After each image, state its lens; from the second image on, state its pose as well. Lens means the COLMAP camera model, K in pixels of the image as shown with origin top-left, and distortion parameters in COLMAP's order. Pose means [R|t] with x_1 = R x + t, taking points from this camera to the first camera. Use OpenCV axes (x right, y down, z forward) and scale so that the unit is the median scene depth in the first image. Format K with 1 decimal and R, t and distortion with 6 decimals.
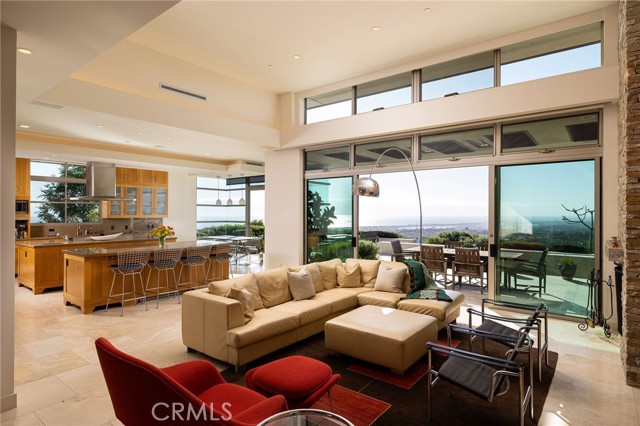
lens RADIAL K [[360.1, 0, 325.3], [0, 360.1, 209.7], [0, 0, 1]] dist [0.022193, 0.001128]
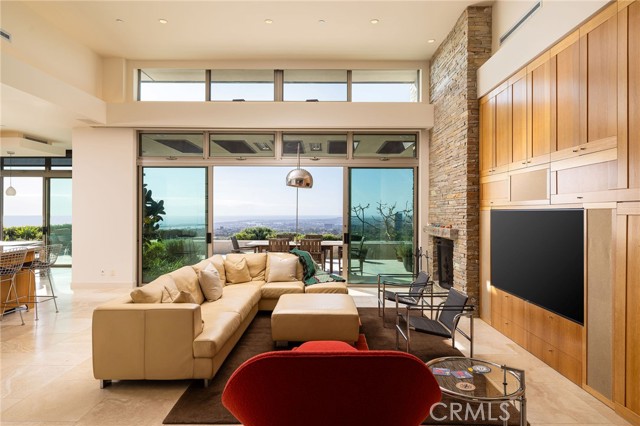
lens RADIAL K [[360.1, 0, 326.8], [0, 360.1, 215.6], [0, 0, 1]] dist [0.022193, 0.001128]
pose [[0.795163, -0.004683, 0.606378, -0.247057], [-0.005716, 0.999868, 0.015217, 0.015814], [-0.606369, -0.015566, 0.795031, 0.075037]]
